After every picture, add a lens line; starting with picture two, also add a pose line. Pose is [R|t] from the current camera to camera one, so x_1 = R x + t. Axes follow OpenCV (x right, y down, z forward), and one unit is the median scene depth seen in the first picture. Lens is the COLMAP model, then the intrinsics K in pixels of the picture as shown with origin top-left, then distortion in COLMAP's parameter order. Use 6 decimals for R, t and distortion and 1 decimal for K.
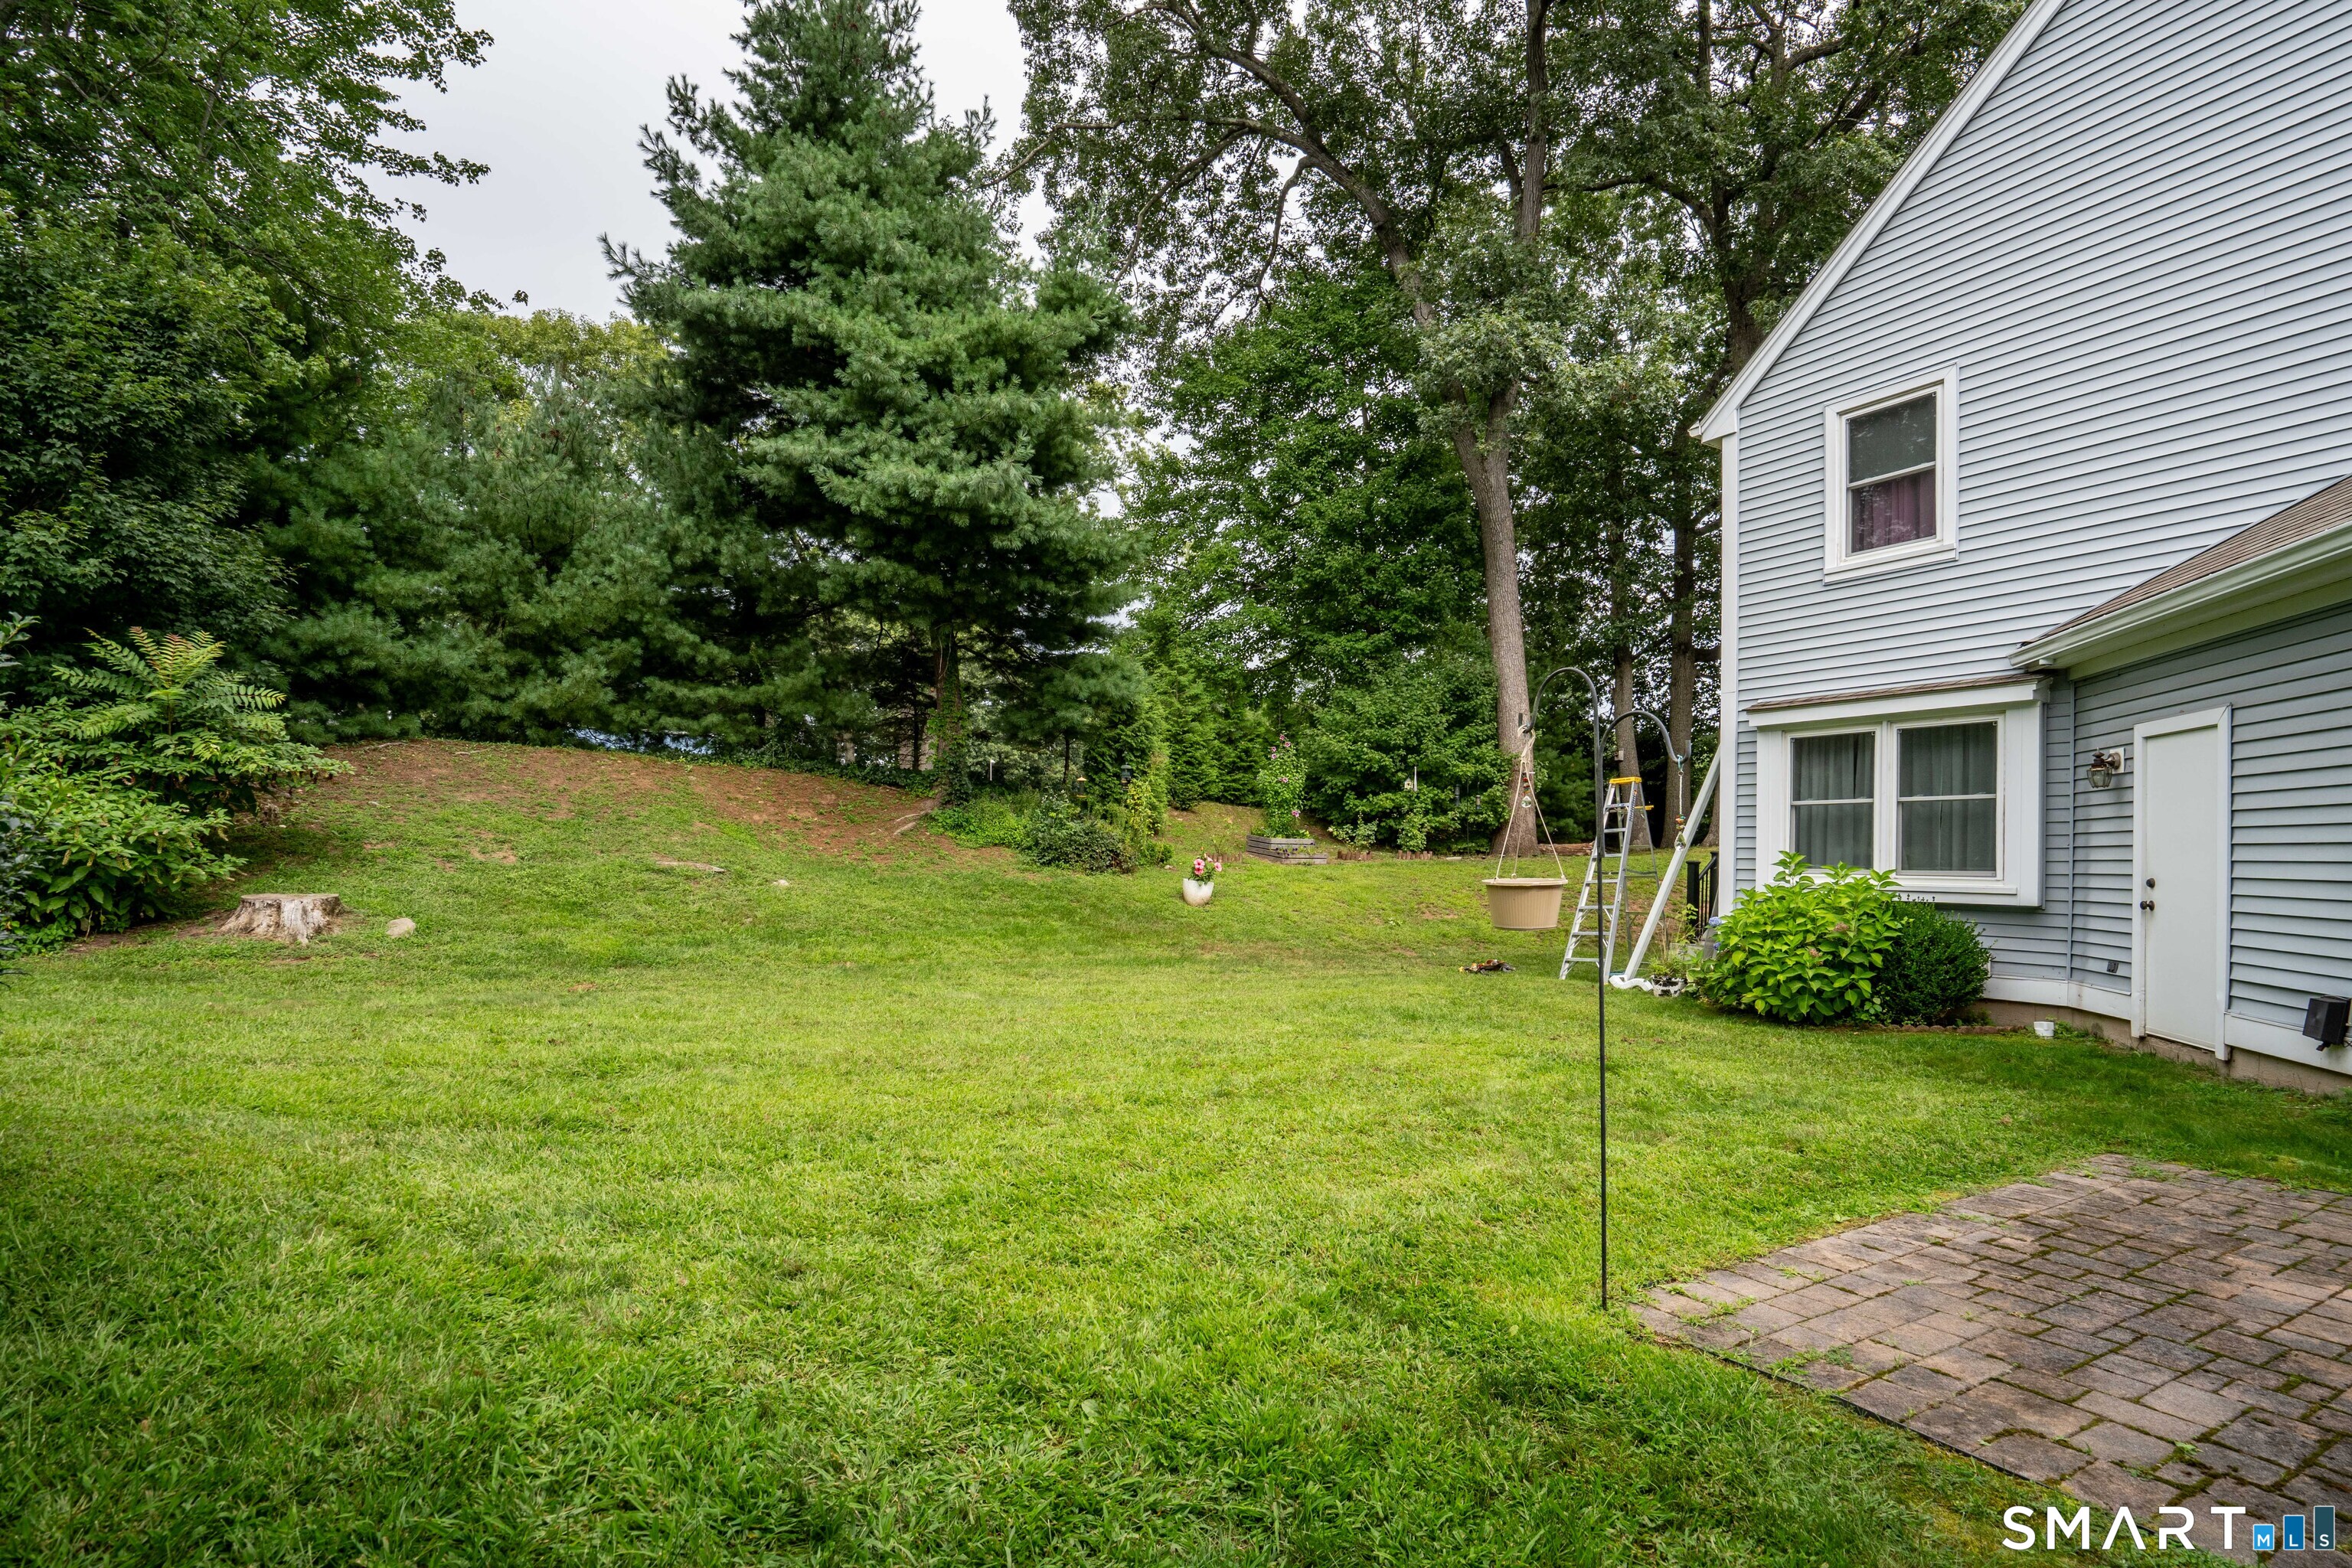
lens RADIAL K [[1079.4, 0, 1137.4], [0, 1079.4, 855.8], [0, 0, 1]] dist [-0.034589, 0.004660]
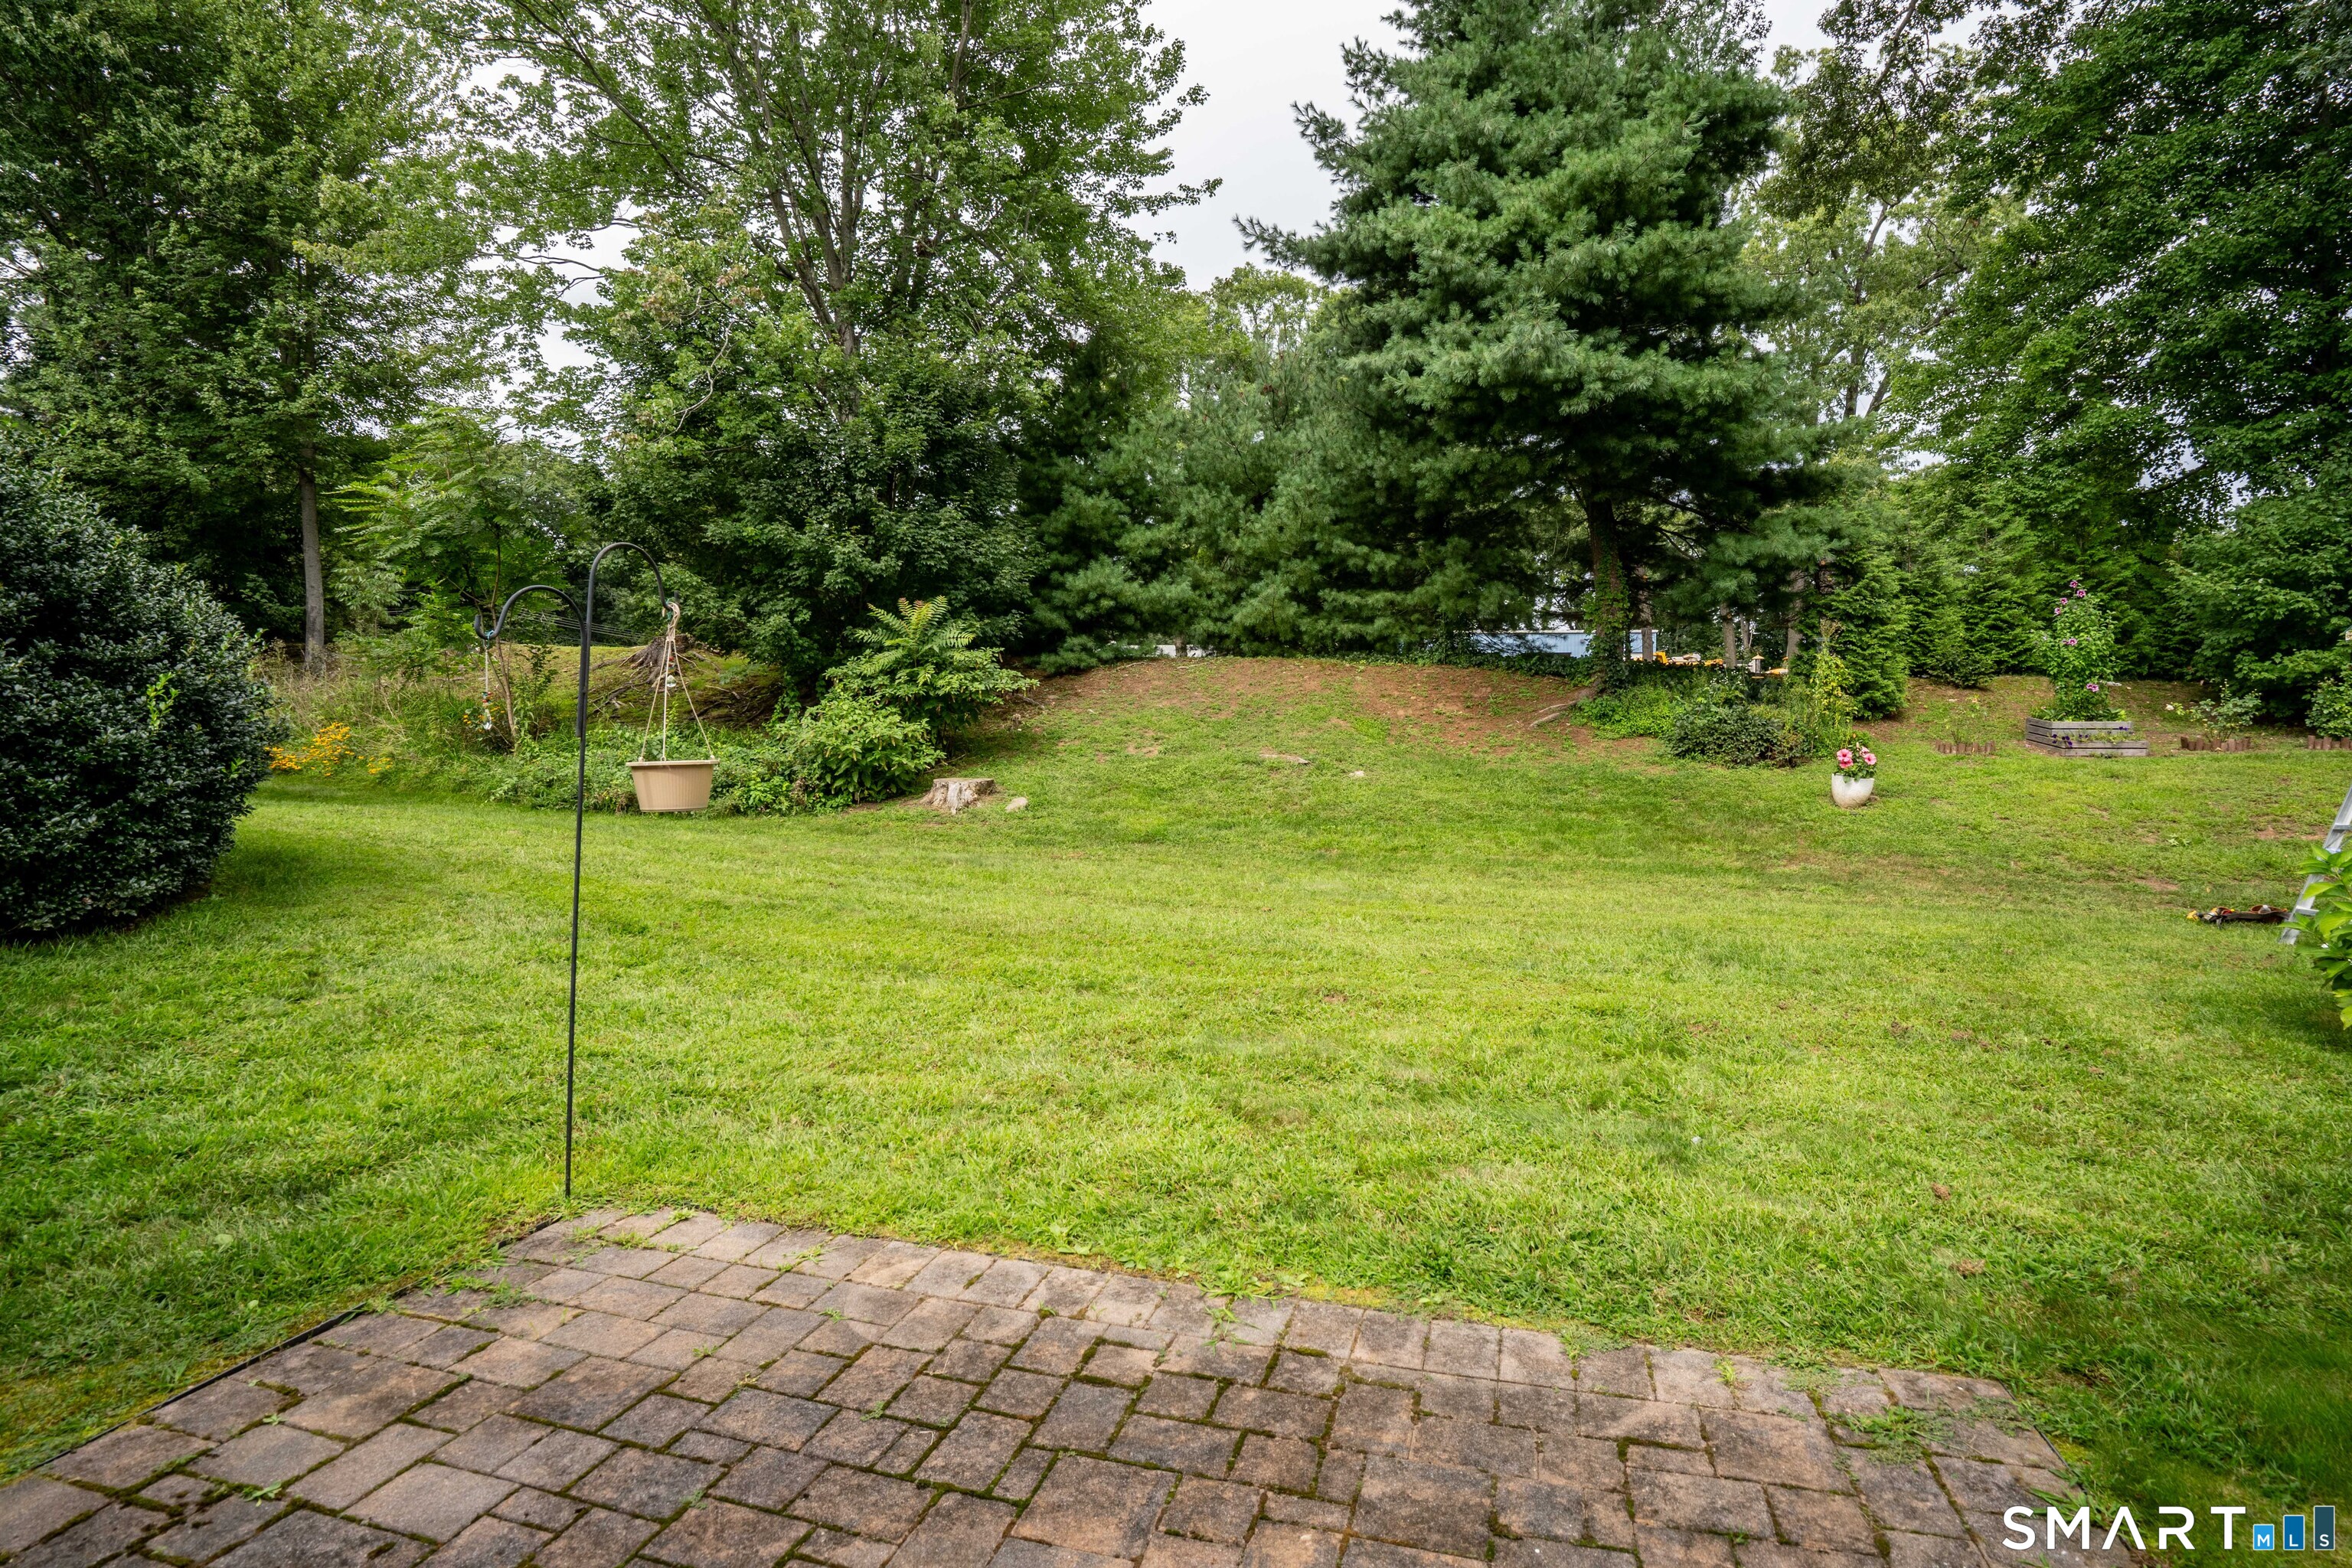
lens RADIAL K [[1079.4, 0, 1243.4], [0, 1079.4, 760.9], [0, 0, 1]] dist [-0.034589, 0.004660]
pose [[0.740486, 0.002386, -0.672068, 0.286599], [0.005589, 0.999937, 0.009708, 0.000957], [0.672049, -0.010944, 0.740426, 0.125731]]
